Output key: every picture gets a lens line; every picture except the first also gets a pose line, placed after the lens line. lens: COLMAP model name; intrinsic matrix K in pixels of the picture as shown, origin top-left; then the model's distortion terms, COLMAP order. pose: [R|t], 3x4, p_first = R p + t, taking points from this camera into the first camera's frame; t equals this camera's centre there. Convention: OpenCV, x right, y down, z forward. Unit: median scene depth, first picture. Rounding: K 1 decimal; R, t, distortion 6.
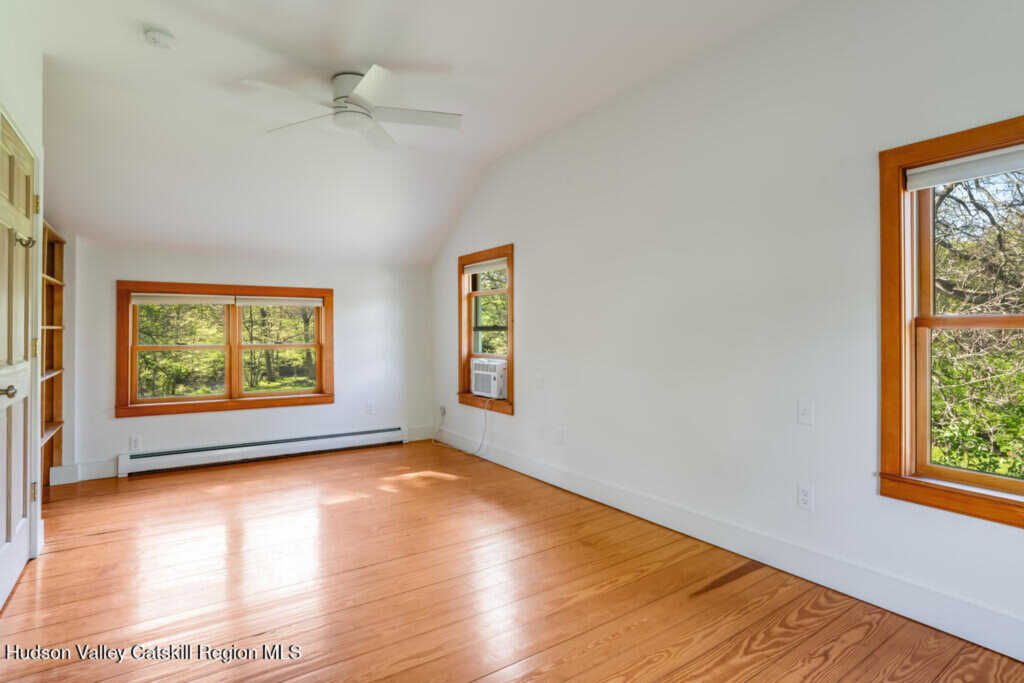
lens RADIAL K [[538.4, 0, 512.0], [0, 538.4, 341.5], [0, 0, 1]] dist [0.000896, 0.000713]
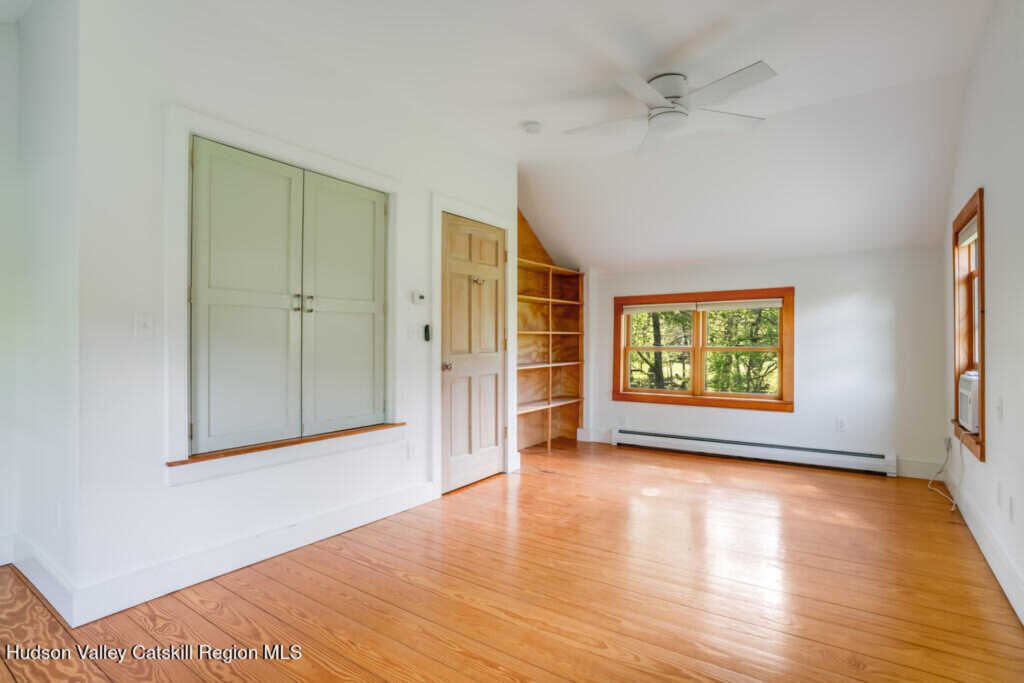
lens RADIAL K [[520.2, 0, 512.0], [0, 520.2, 341.5], [0, 0, 1]] dist [-0.002674, -0.000477]
pose [[0.381224, -0.002324, -0.924480, 0.327163], [-0.011093, 0.999913, -0.007087, 0.007144], [0.924416, 0.012957, 0.381165, 0.244858]]
